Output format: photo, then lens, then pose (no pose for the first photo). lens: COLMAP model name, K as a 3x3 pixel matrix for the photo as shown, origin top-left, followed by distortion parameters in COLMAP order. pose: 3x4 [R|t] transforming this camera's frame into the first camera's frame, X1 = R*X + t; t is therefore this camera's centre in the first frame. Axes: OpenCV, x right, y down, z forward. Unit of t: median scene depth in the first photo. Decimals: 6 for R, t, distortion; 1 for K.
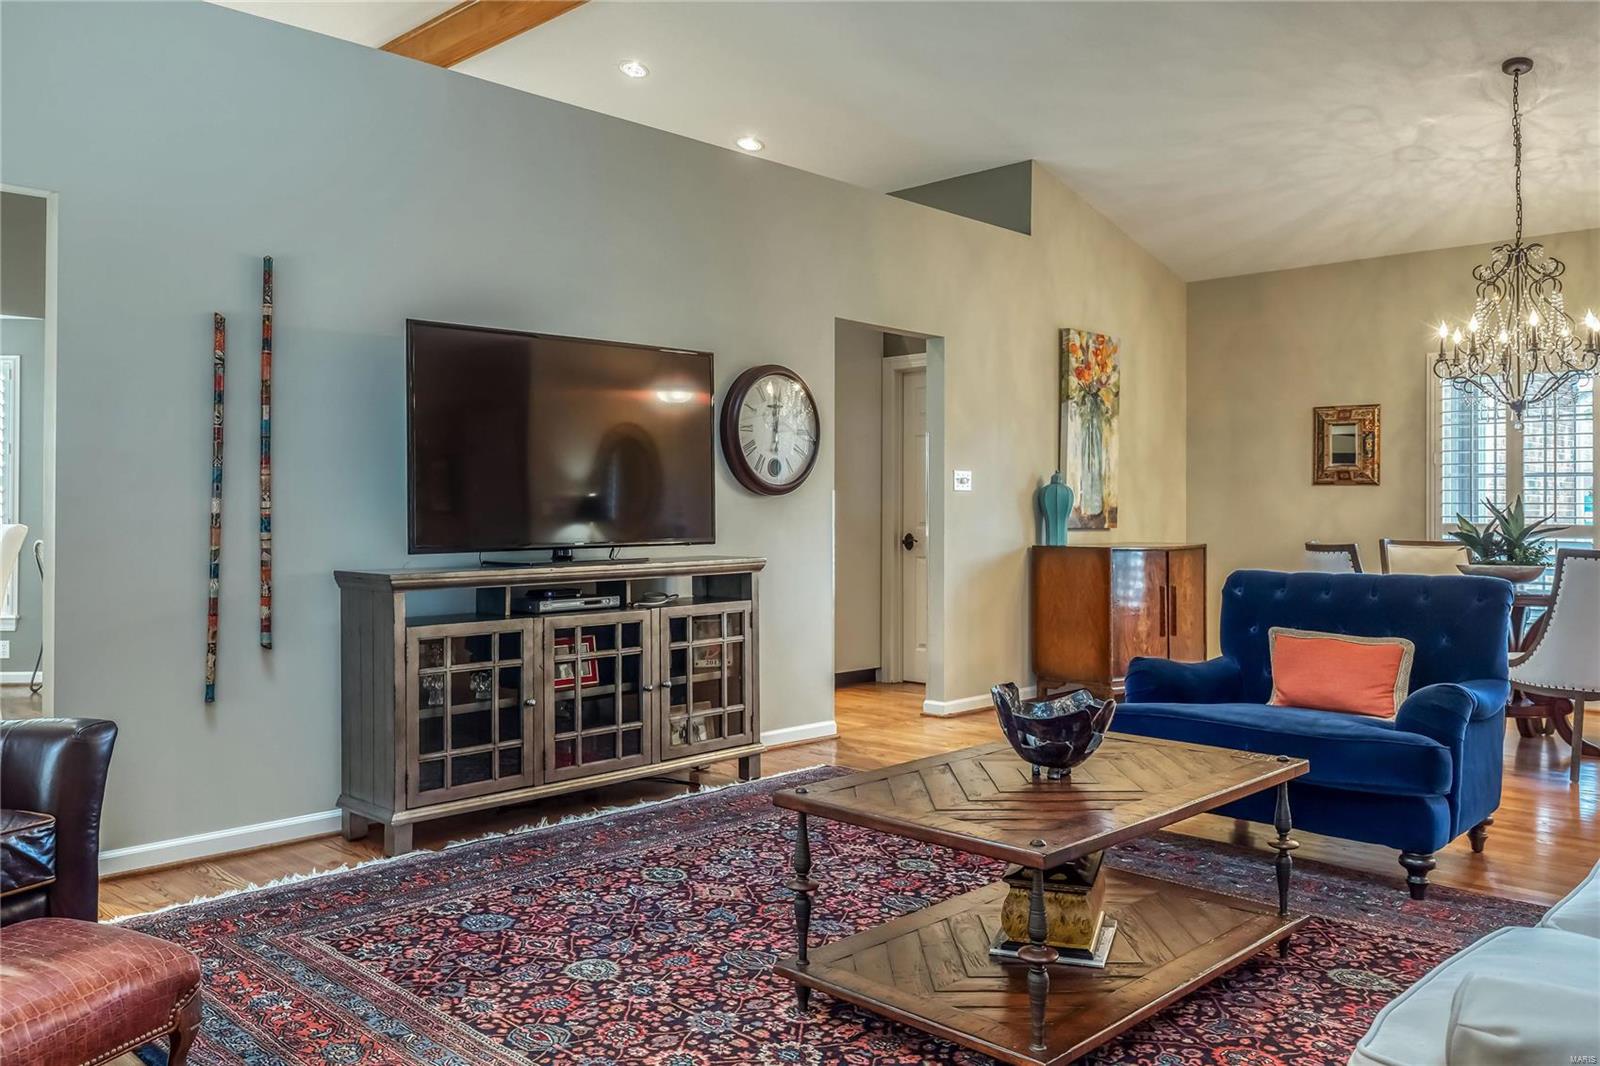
lens RADIAL K [[1247.7, 0, 797.9], [0, 1247.7, 495.1], [0, 0, 1]] dist [0.003084, 0.003671]
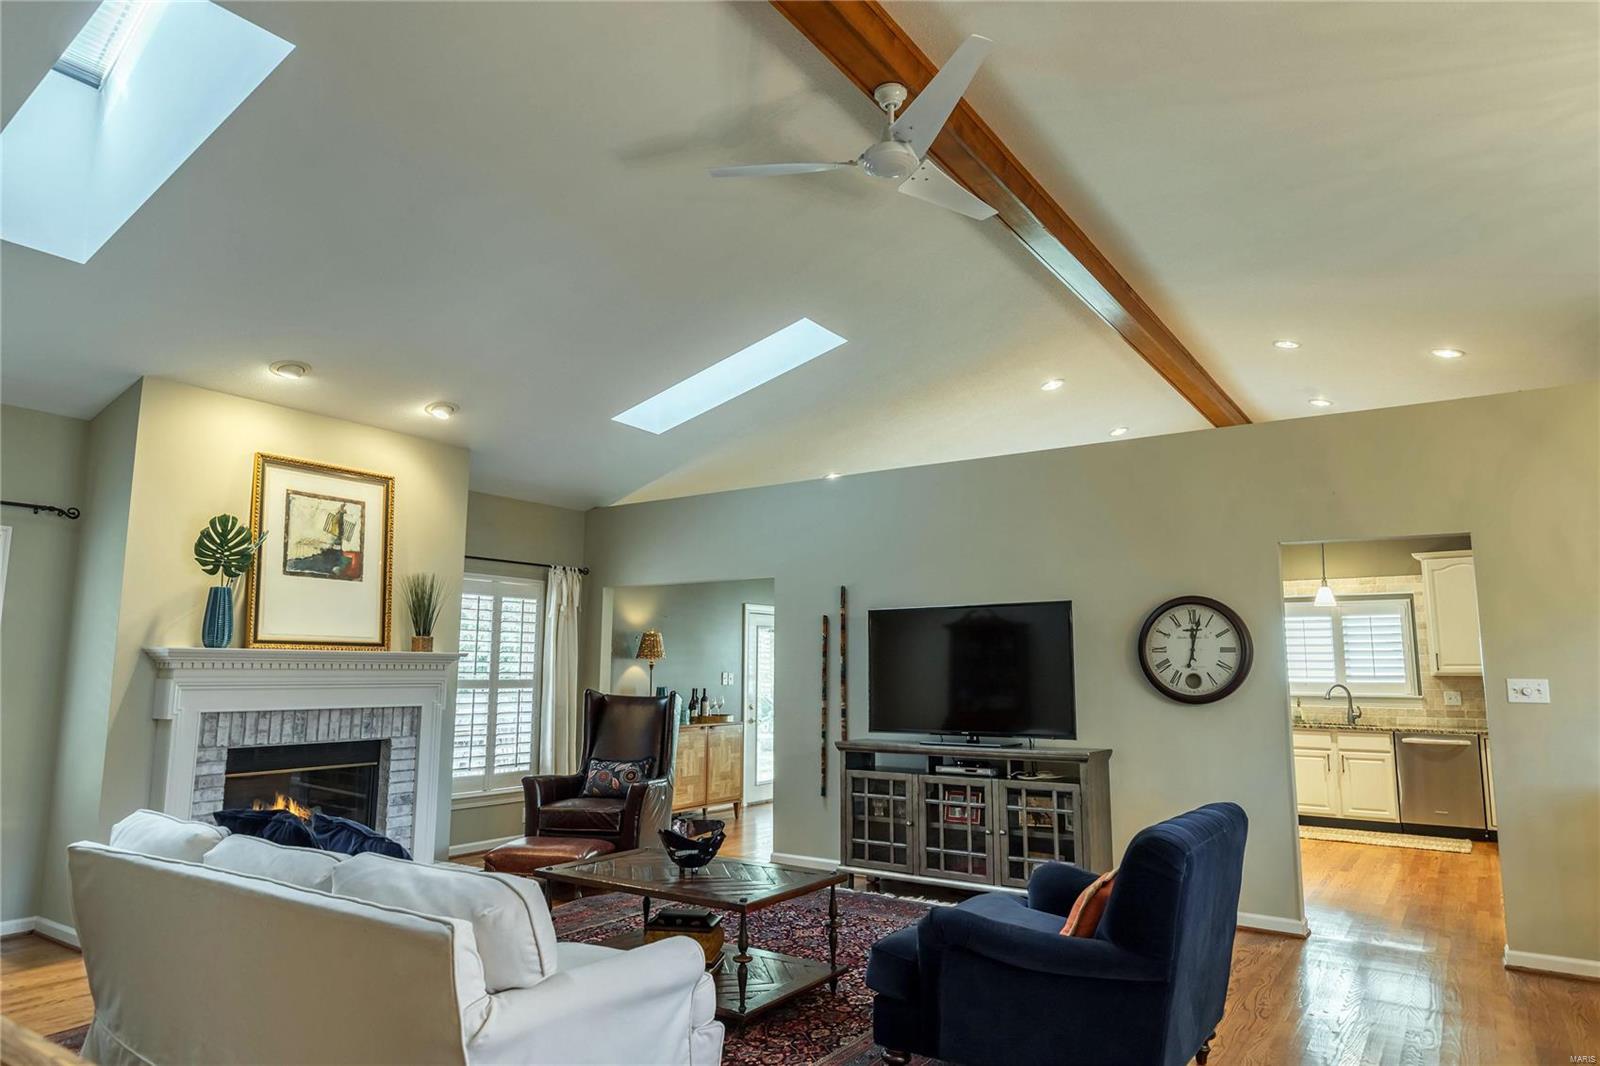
lens RADIAL K [[983.8, 0, 797.7], [0, 983.8, 529.3], [0, 0, 1]] dist [0.008551, -0.002443]
pose [[0.167091, -0.142542, -0.975583, 1.150553], [0.007397, 0.989647, -0.143330, -0.044273], [0.985914, 0.016733, 0.166416, 0.604636]]
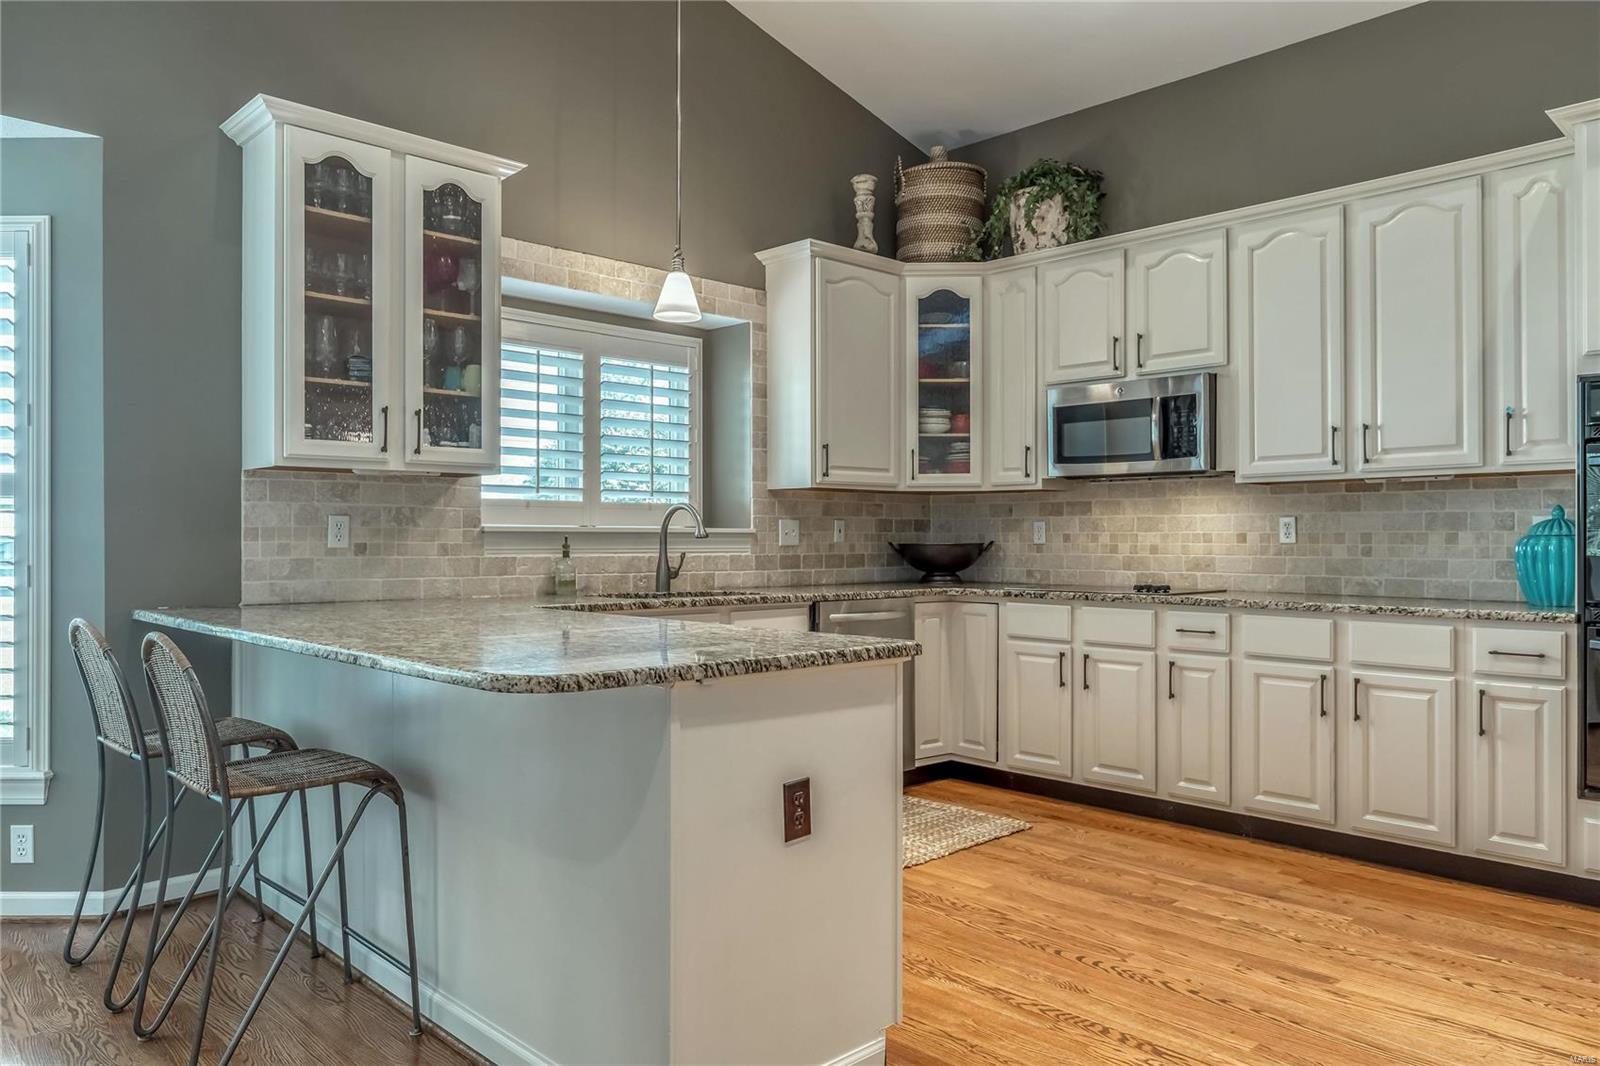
lens RADIAL K [[1114.3, 0, 804.6], [0, 1114.3, 532.3], [0, 0, 1]] dist [0.002729, -0.000523]
pose [[0.999758, -0.002395, -0.021861, -0.550986], [0.002566, 0.999966, 0.007802, 0.007175], [0.021841, -0.007856, 0.999731, 1.054219]]
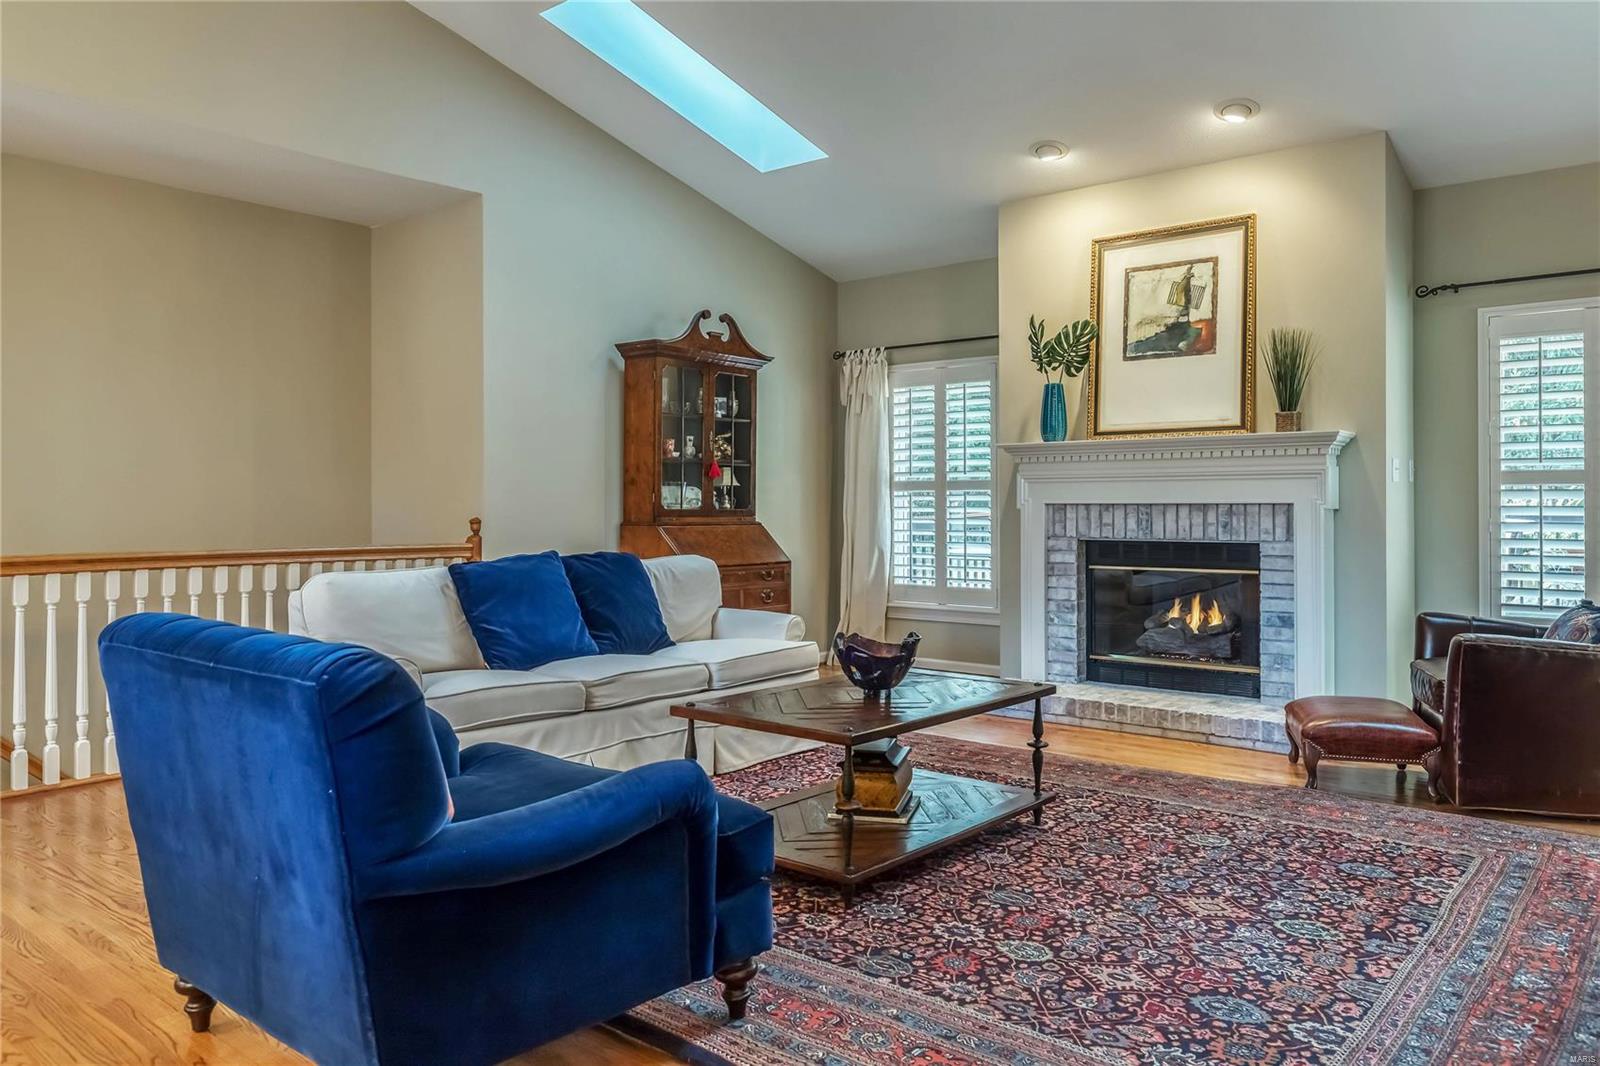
lens RADIAL K [[1114.3, 0, 795.3], [0, 1114.3, 501.3], [0, 0, 1]] dist [0.002729, -0.000523]
pose [[-0.997223, -0.001286, -0.074464, 0.259481], [-0.000108, 0.999875, -0.015821, 0.018508], [0.074476, -0.015769, -0.997098, 1.496905]]
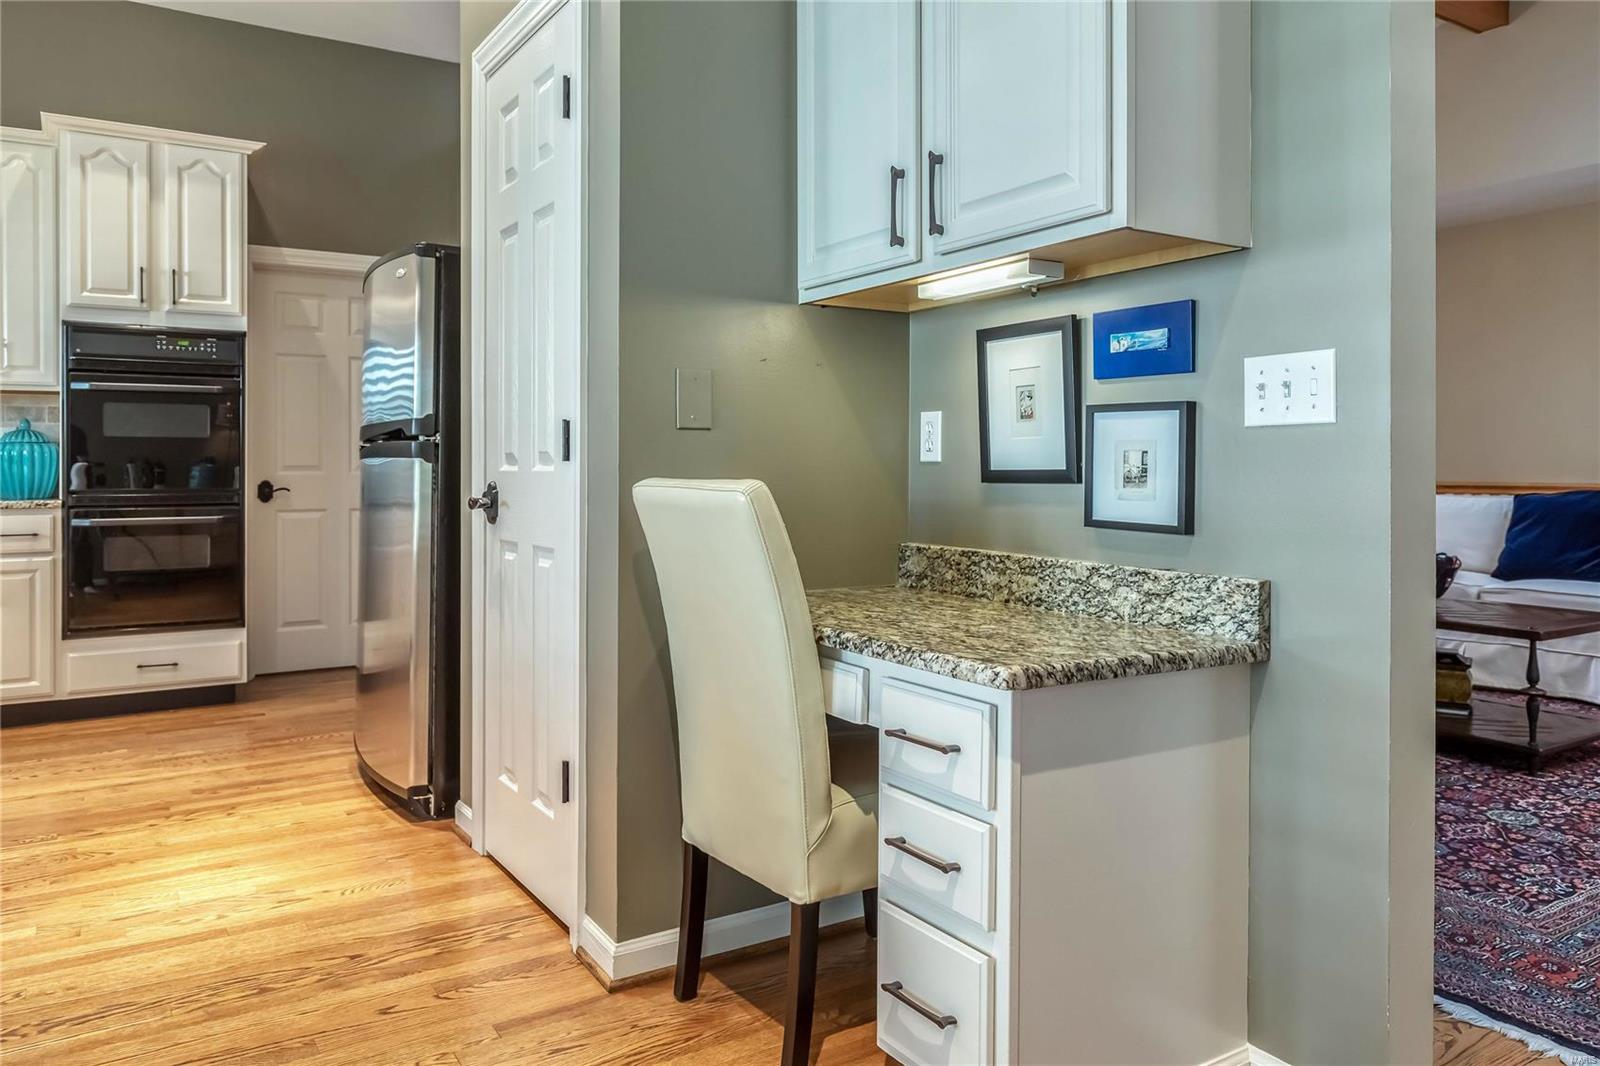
lens RADIAL K [[1114.3, 0, 818.6], [0, 1114.3, 468.4], [0, 0, 1]] dist [0.002729, -0.000523]
pose [[0.219690, -0.001751, 0.975568, -0.871298], [-0.011336, 0.999926, 0.004348, 0.028909], [-0.975504, -0.012015, 0.219654, 0.941047]]
